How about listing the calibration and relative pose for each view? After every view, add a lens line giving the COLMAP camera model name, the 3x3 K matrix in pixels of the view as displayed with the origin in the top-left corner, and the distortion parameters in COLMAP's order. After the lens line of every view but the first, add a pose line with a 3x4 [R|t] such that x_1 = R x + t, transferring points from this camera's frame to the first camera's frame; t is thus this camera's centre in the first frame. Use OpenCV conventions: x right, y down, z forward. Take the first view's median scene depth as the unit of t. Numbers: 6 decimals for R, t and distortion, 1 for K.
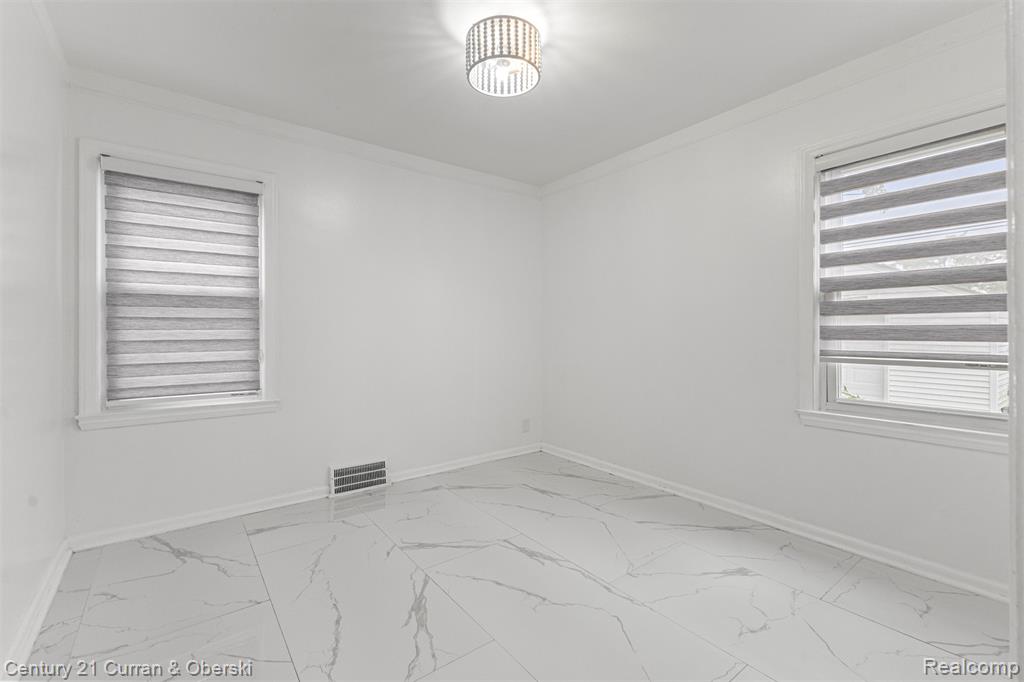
lens RADIAL K [[445.1, 0, 512.0], [0, 445.1, 341.0], [0, 0, 1]] dist [0.008547, -0.000021]
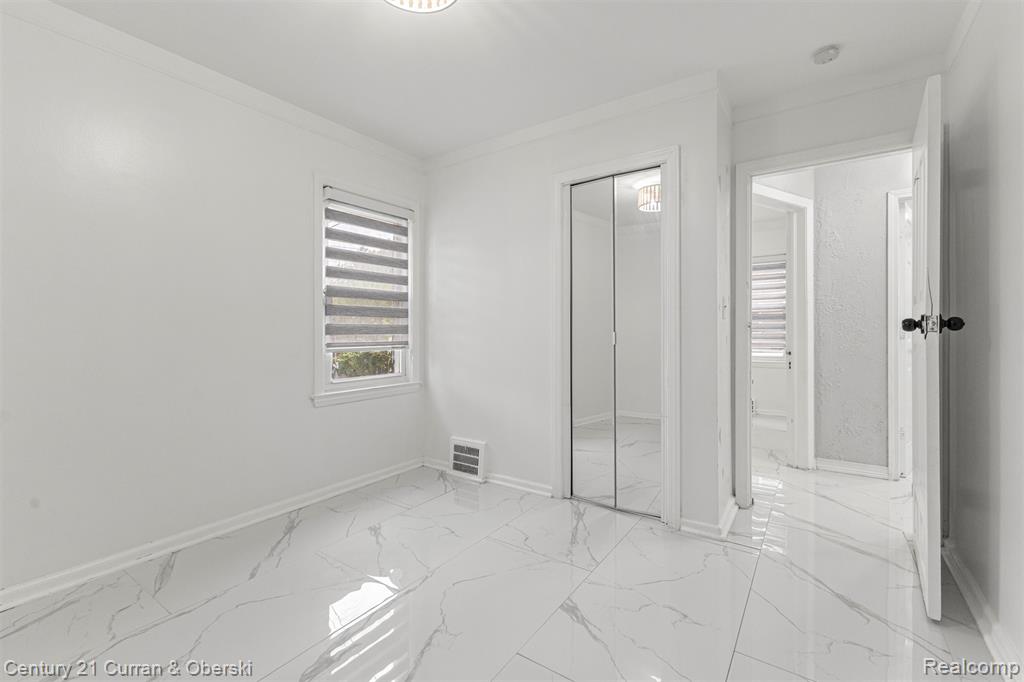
lens RADIAL K [[445.1, 0, 512.0], [0, 445.1, 341.0], [0, 0, 1]] dist [0.008547, -0.000021]
pose [[-0.305238, -0.022779, 0.952004, -0.639959], [0.026656, 0.999118, 0.032453, -0.012155], [-0.951903, 0.035283, -0.304362, 0.886044]]
